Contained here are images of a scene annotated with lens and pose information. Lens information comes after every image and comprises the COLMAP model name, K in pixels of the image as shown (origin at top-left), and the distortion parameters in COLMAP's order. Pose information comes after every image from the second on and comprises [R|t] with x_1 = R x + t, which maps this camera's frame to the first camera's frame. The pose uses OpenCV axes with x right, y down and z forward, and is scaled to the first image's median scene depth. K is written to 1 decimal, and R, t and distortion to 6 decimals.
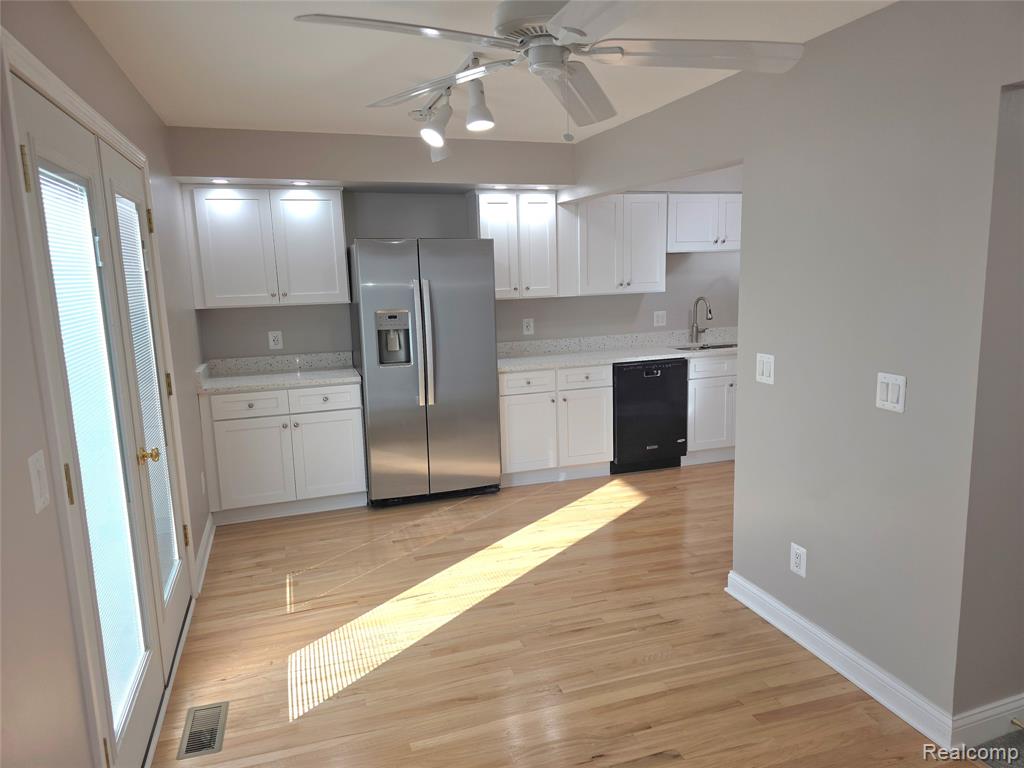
lens RADIAL K [[690.4, 0, 518.9], [0, 690.4, 383.4], [0, 0, 1]] dist [0.058459, -0.054872]
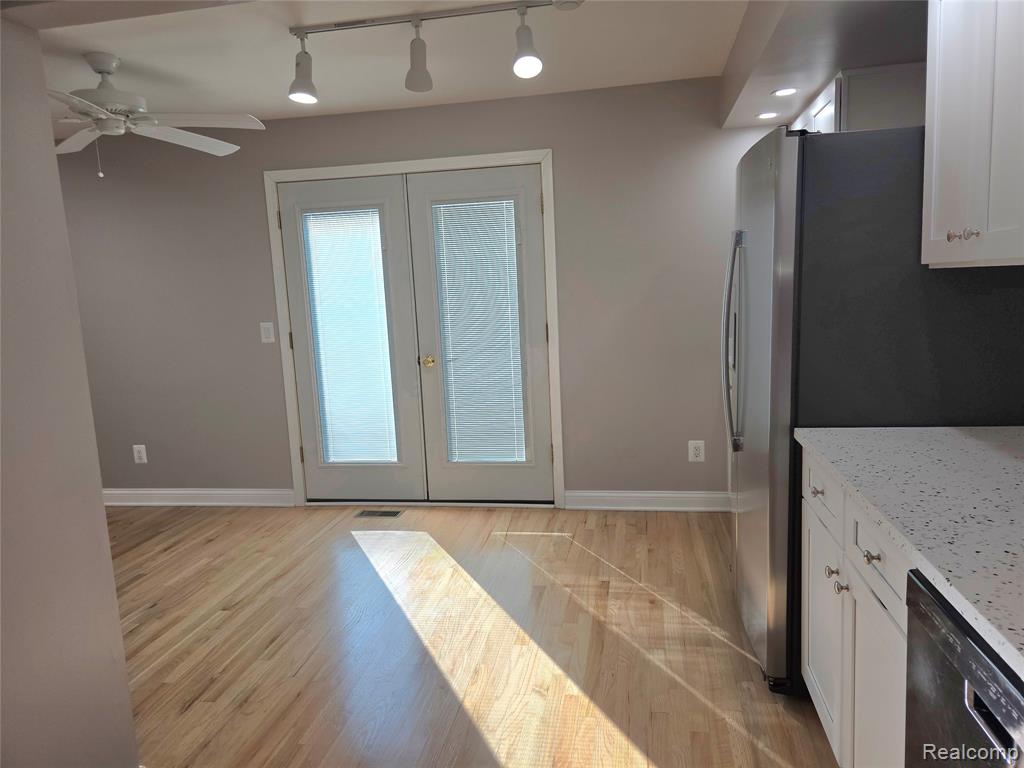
lens RADIAL K [[690.4, 0, 509.2], [0, 690.4, 379.4], [0, 0, 1]] dist [0.058459, -0.054872]
pose [[-0.486426, 0.176571, -0.855694, 0.436233], [-0.080107, 0.966229, 0.244917, -0.151128], [0.870042, 0.187681, -0.455854, 1.069533]]
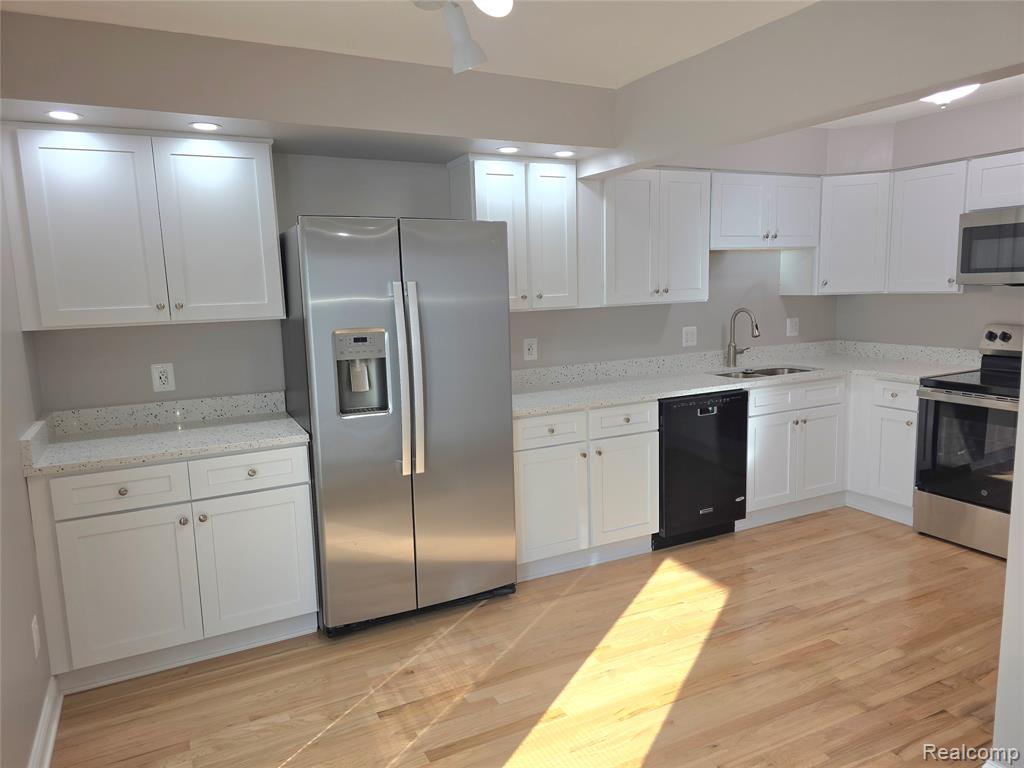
lens RADIAL K [[690.4, 0, 516.6], [0, 690.4, 383.1], [0, 0, 1]] dist [0.058459, -0.054872]
pose [[0.989397, -0.021435, 0.143643, -0.127143], [0.024995, 0.999422, -0.023027, -0.036011], [-0.143066, 0.026374, 0.989362, 0.333463]]
